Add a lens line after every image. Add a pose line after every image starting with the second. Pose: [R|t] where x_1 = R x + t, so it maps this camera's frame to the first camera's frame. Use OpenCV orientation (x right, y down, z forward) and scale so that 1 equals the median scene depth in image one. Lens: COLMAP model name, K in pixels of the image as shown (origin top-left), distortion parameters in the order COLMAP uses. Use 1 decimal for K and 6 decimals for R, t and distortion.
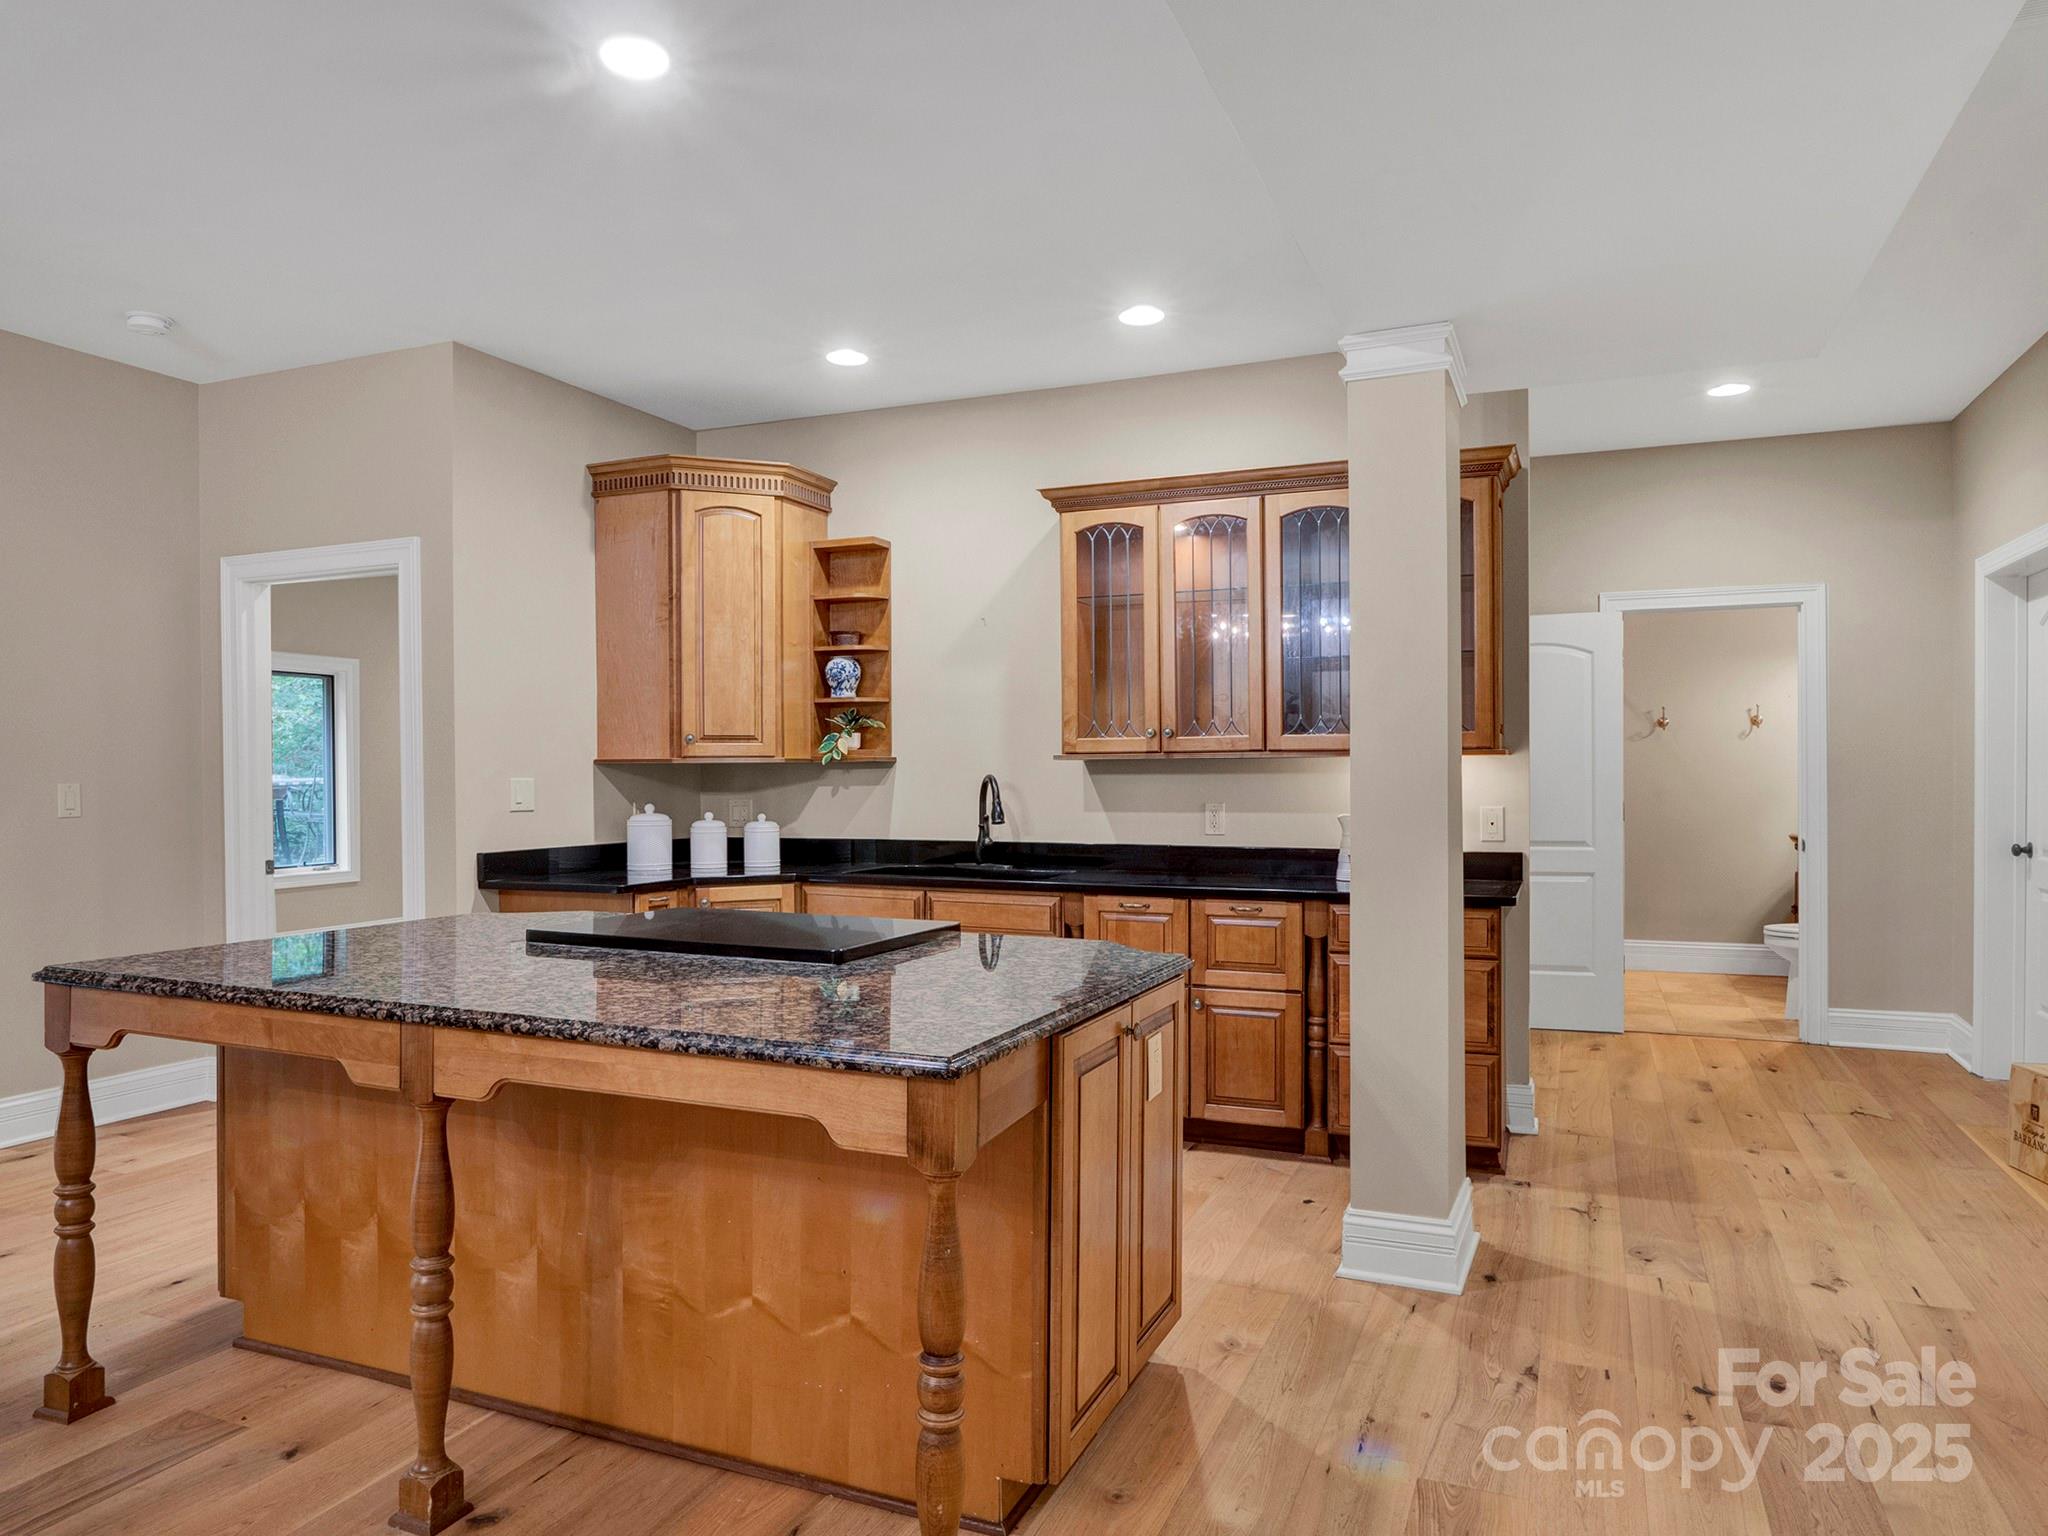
lens RADIAL K [[1299.5, 0, 1014.3], [0, 1299.5, 769.8], [0, 0, 1]] dist [-0.017413, 0.008188]
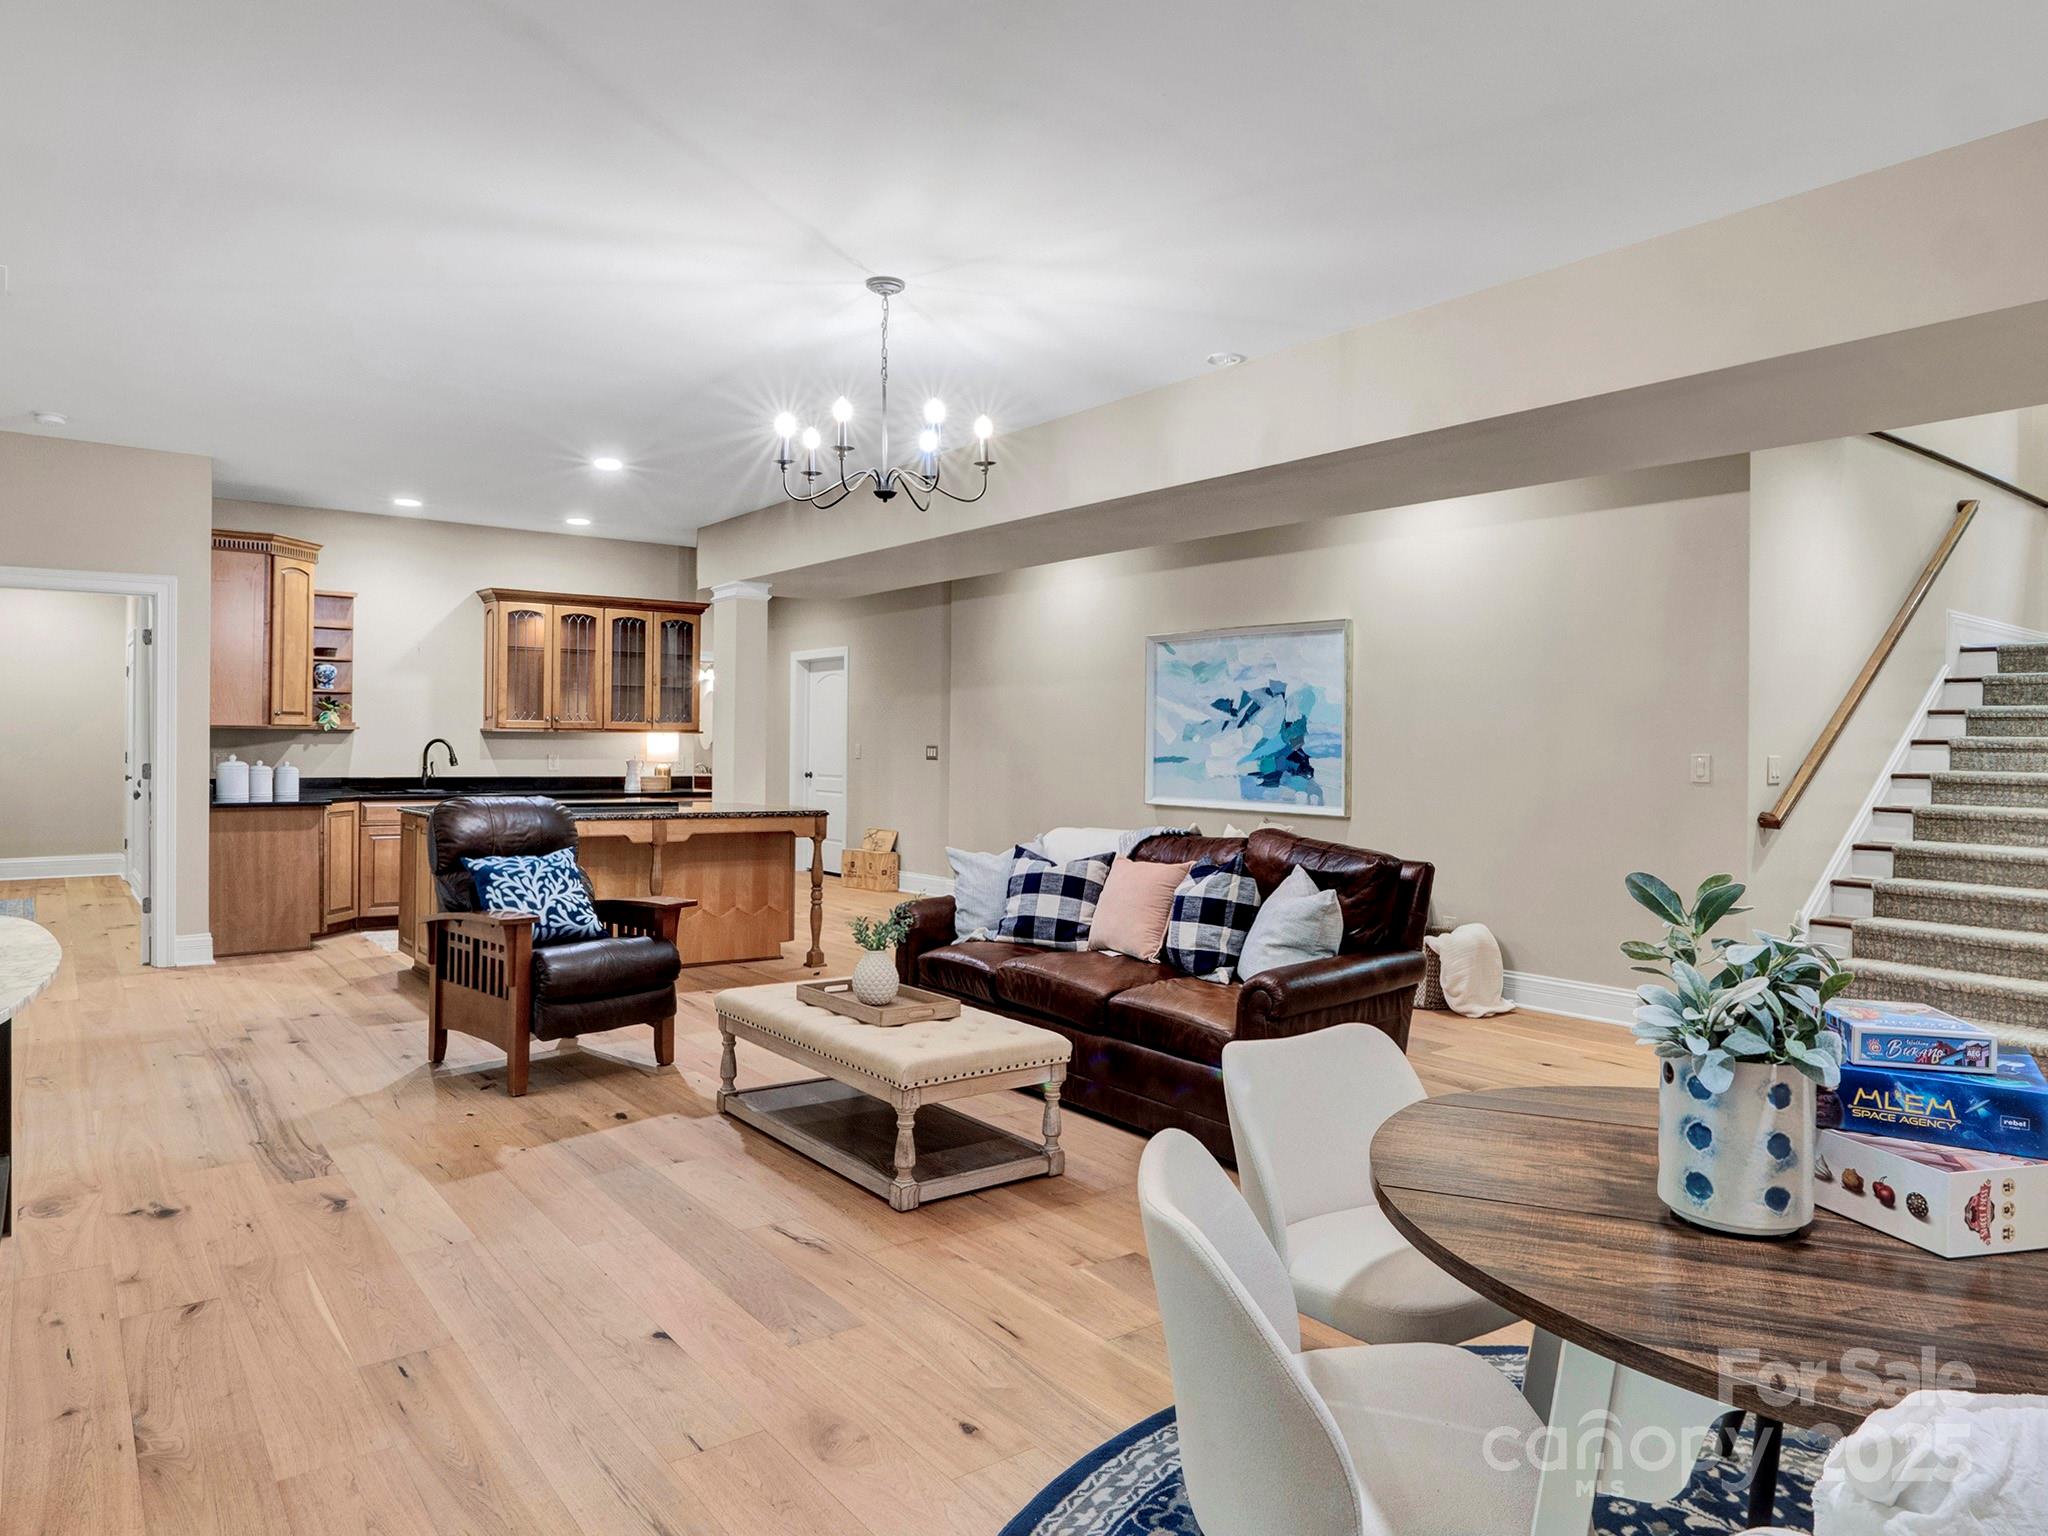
lens RADIAL K [[1299.5, 0, 1014.3], [0, 1299.5, 769.8], [0, 0, 1]] dist [-0.017413, 0.008188]
pose [[0.484280, -0.008528, 0.874871, -1.166474], [-0.014631, 0.999734, 0.017844, 0.002818], [-0.874791, -0.021442, 0.484026, -0.526365]]
